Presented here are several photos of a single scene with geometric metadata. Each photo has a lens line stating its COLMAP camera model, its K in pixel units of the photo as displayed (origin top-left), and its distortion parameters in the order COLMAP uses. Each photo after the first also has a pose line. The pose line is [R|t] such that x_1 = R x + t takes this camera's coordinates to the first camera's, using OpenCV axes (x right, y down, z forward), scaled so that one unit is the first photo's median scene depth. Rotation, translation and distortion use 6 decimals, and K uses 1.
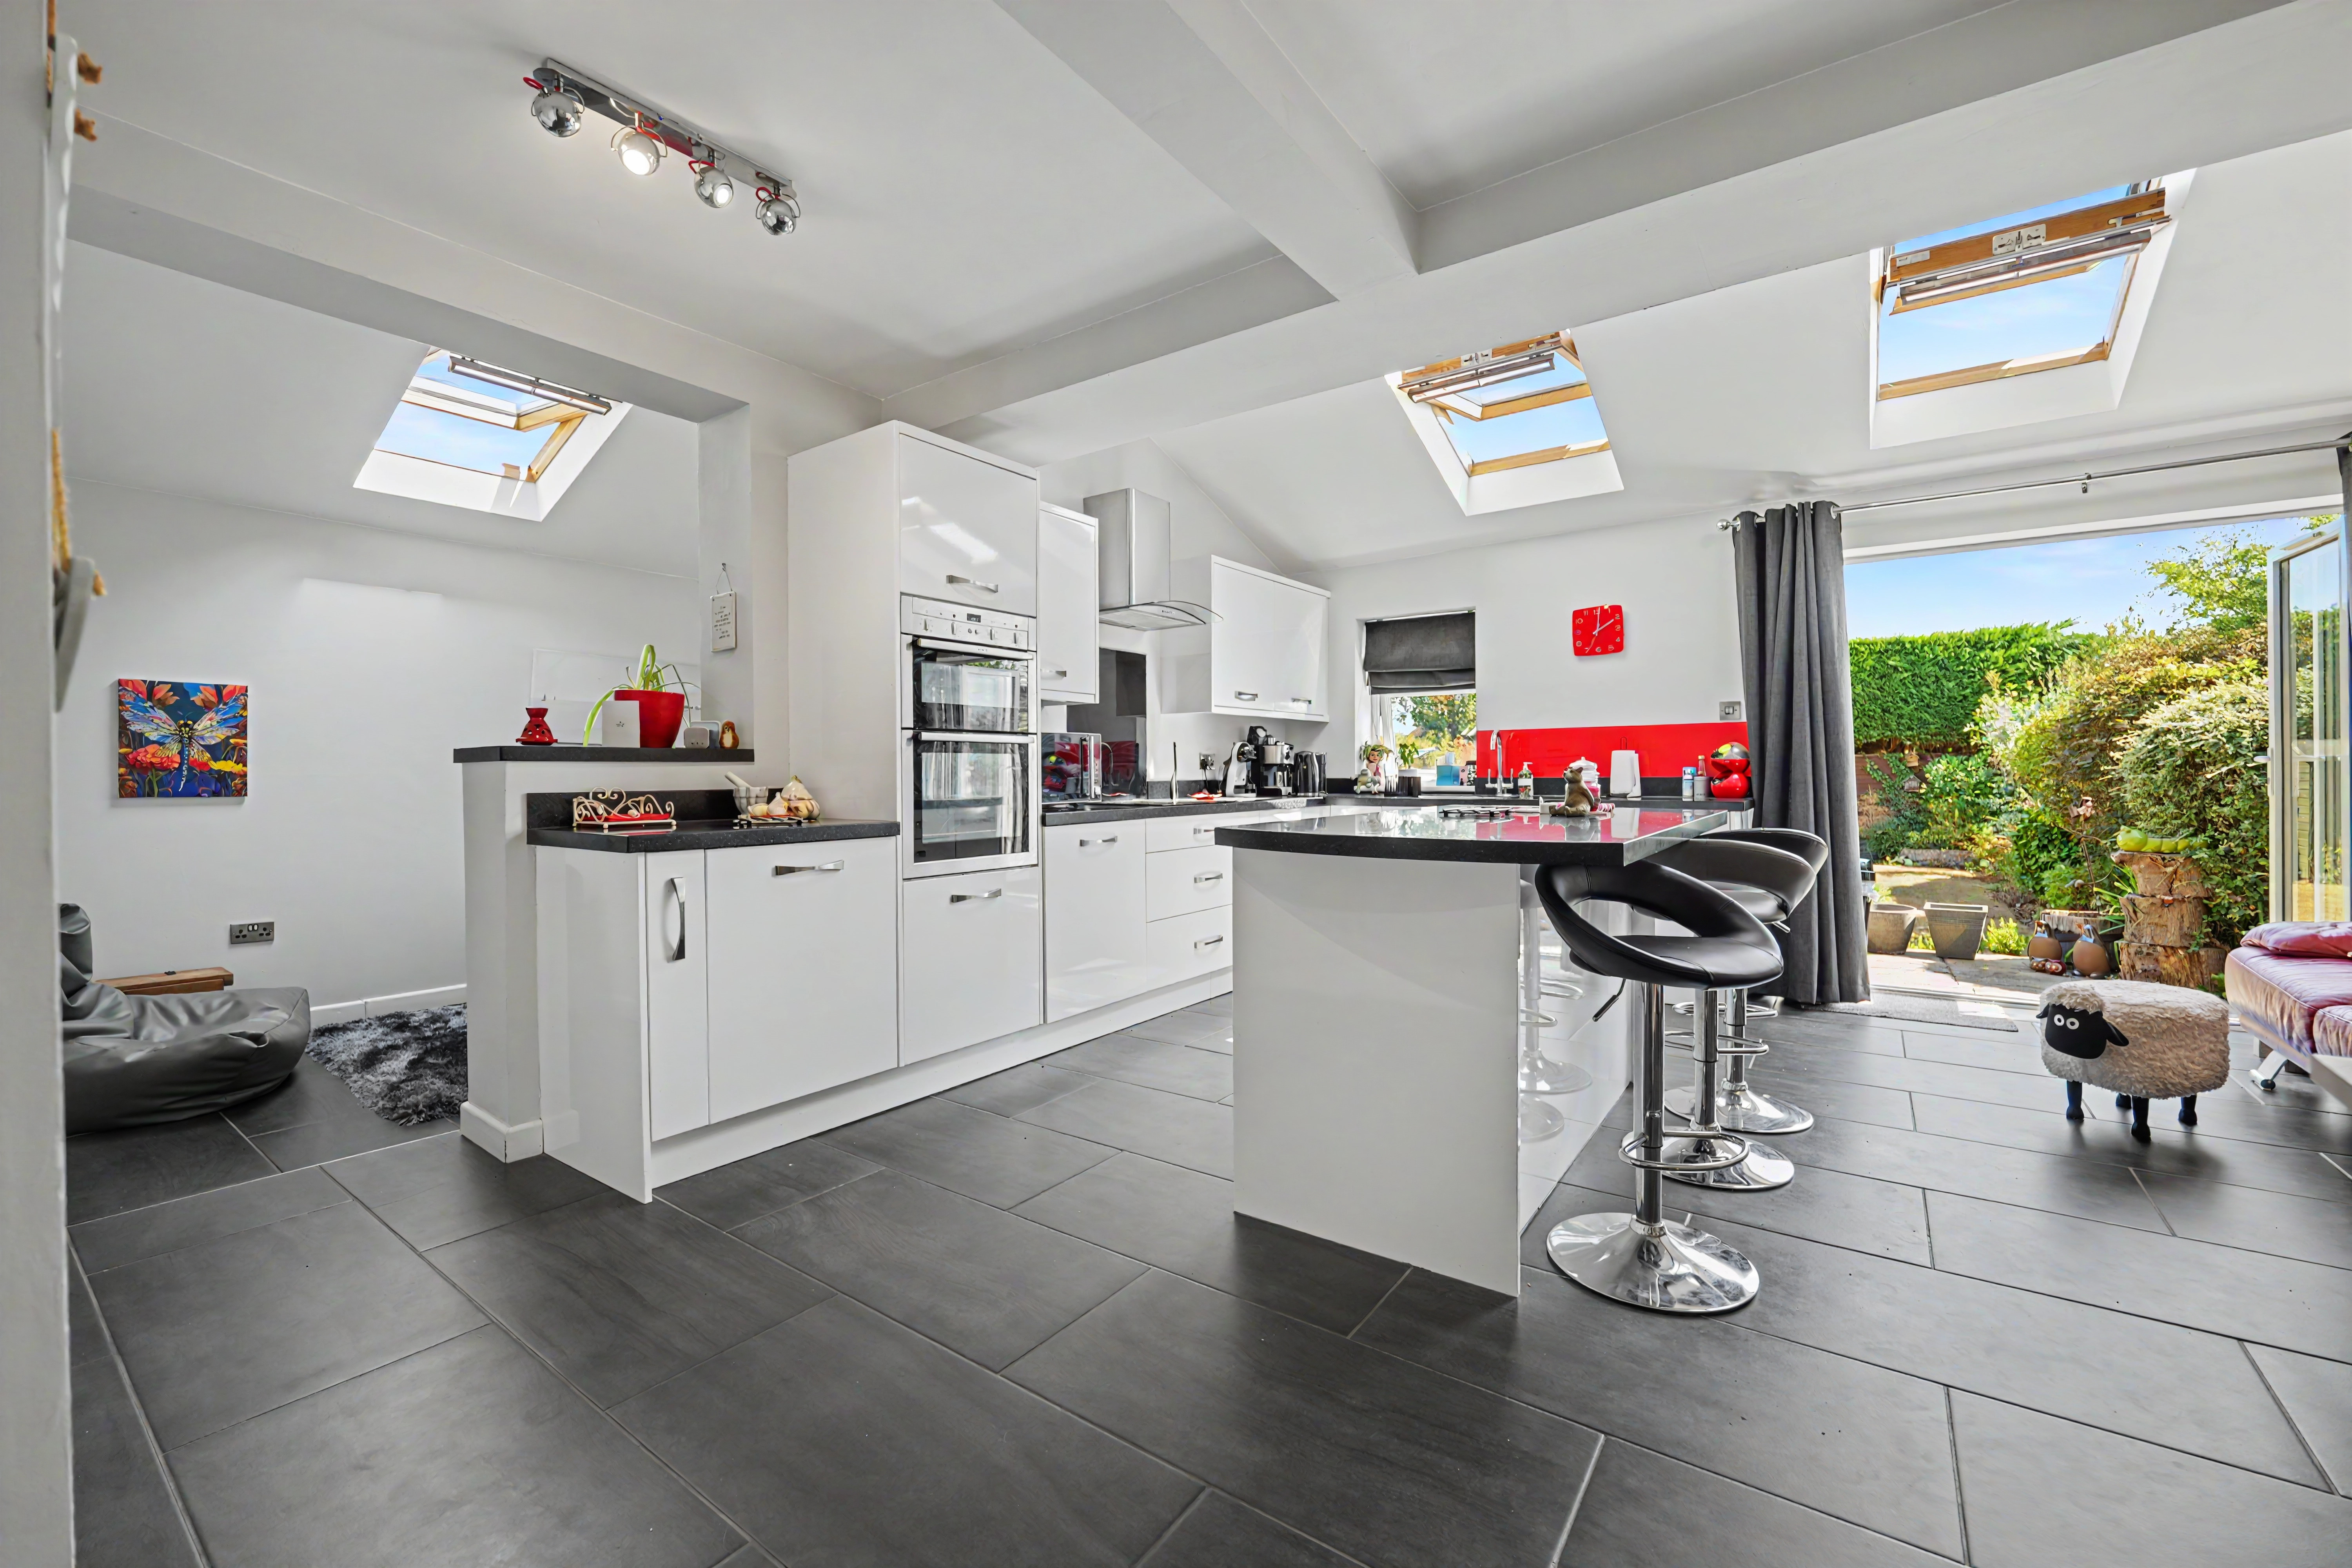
lens RADIAL K [[963.0, 0, 1182.4], [0, 963.0, 781.8], [0, 0, 1]] dist [-0.010485, -0.000405]
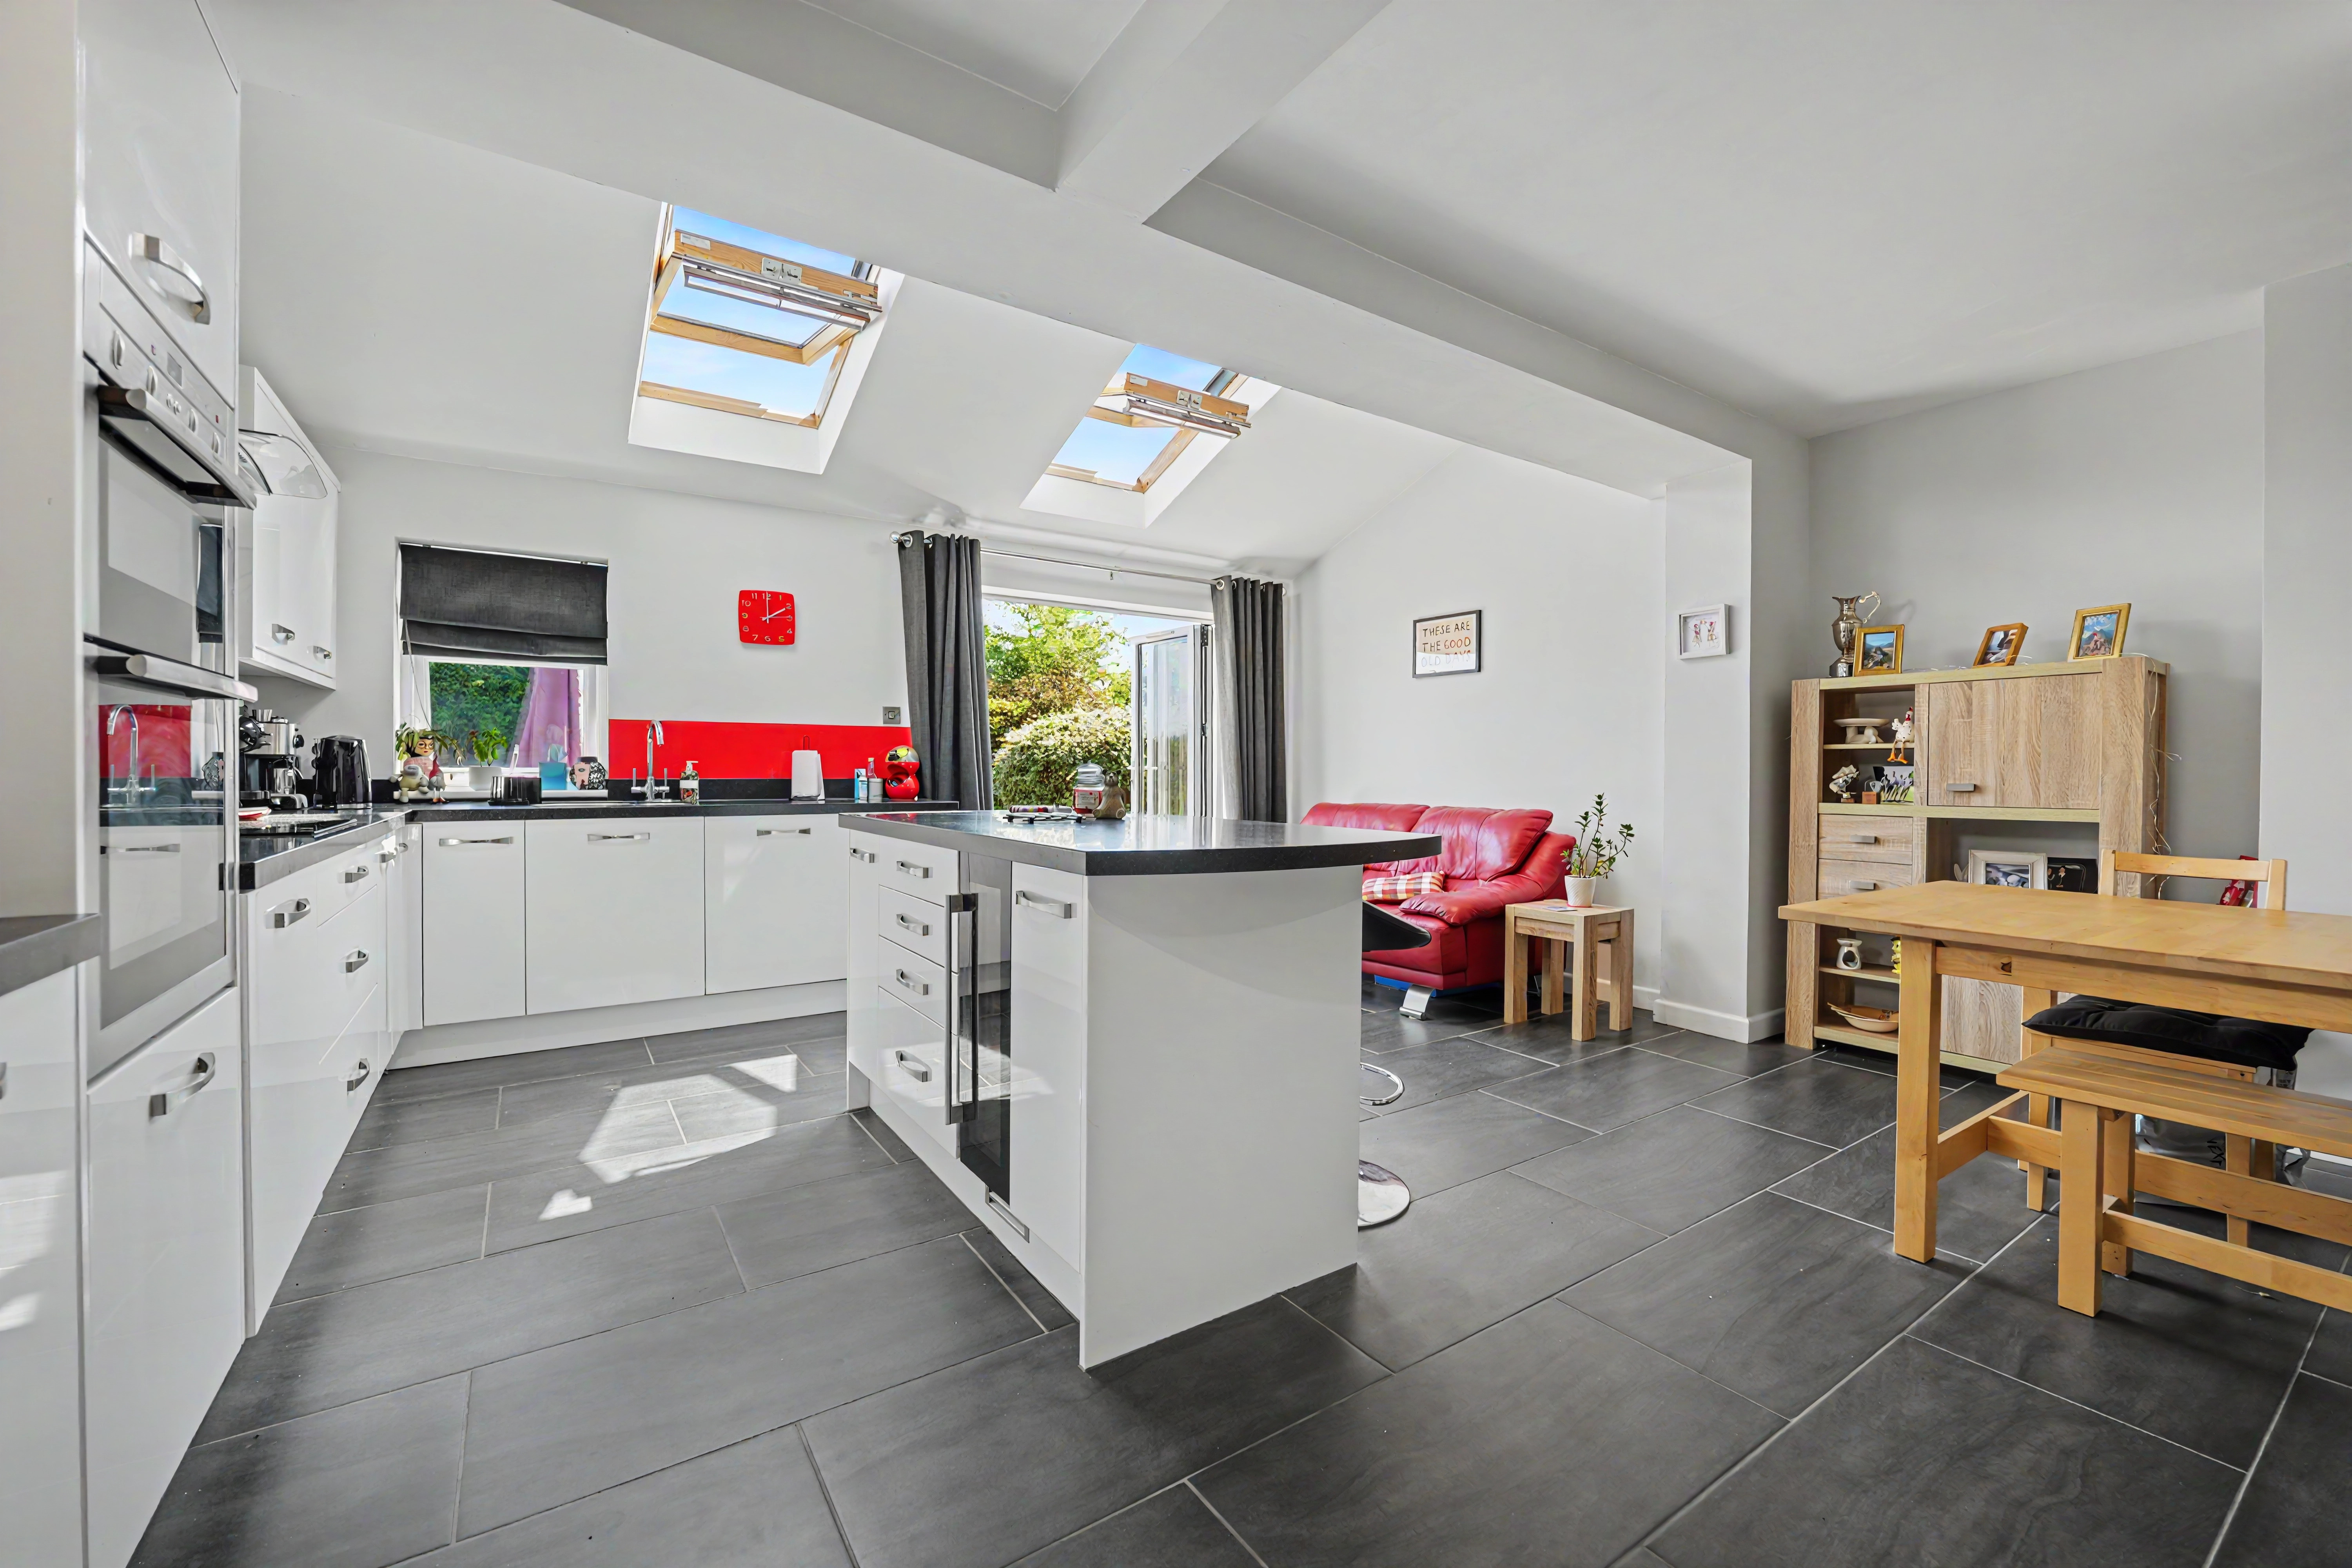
lens RADIAL K [[963.0, 0, 1190.5], [0, 963.0, 777.6], [0, 0, 1]] dist [-0.010485, -0.000405]
pose [[0.343508, 0.004264, 0.939140, -0.282144], [0.003204, 0.999979, -0.005712, 0.000466], [-0.939144, 0.004971, 0.343487, 0.312243]]
